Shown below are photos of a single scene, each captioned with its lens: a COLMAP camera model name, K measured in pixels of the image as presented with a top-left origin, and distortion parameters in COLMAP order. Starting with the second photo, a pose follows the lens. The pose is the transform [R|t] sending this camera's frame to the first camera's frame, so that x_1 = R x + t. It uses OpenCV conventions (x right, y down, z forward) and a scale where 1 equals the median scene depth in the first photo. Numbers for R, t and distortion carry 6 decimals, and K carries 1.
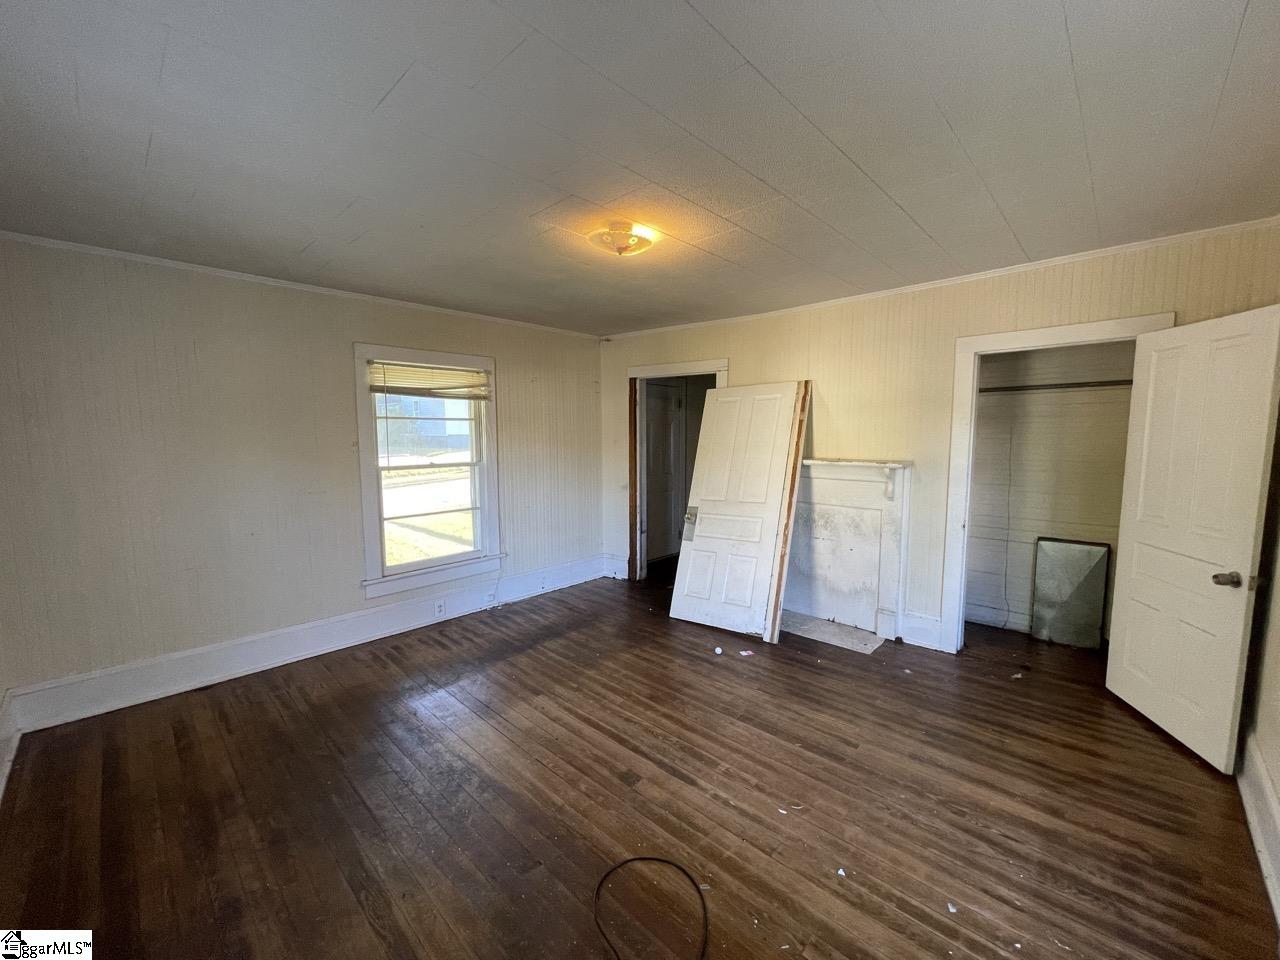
lens RADIAL K [[510.5, 0, 635.2], [0, 510.5, 482.3], [0, 0, 1]] dist [-0.002773, -0.000150]
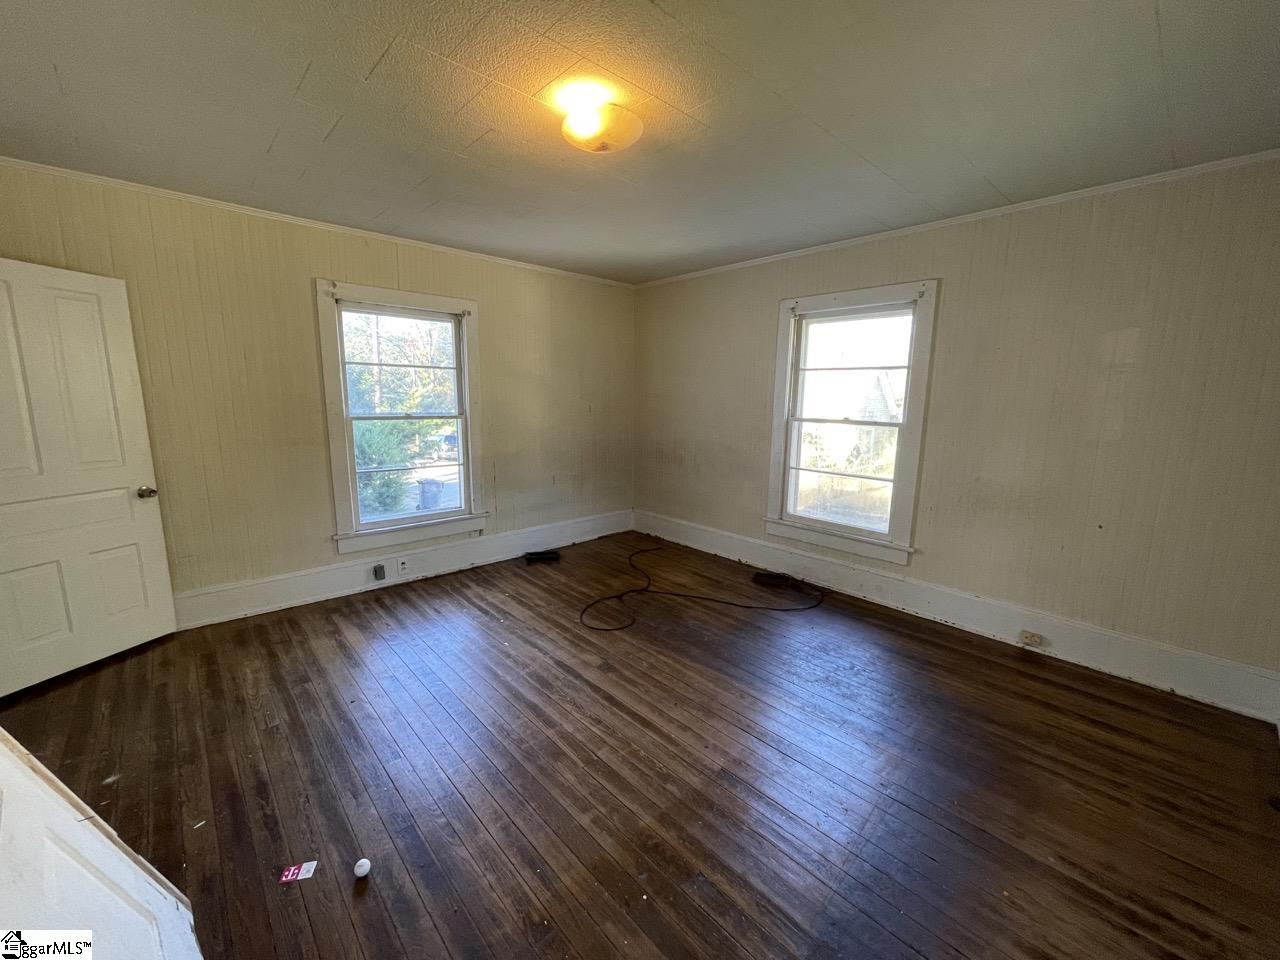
lens RADIAL K [[510.5, 0, 639.1], [0, 510.5, 478.0], [0, 0, 1]] dist [-0.002773, -0.000150]
pose [[-0.998387, -0.015434, 0.054642, -0.137693], [-0.001041, 0.967160, 0.254166, -0.157051], [-0.056770, 0.253700, -0.965616, 1.920589]]
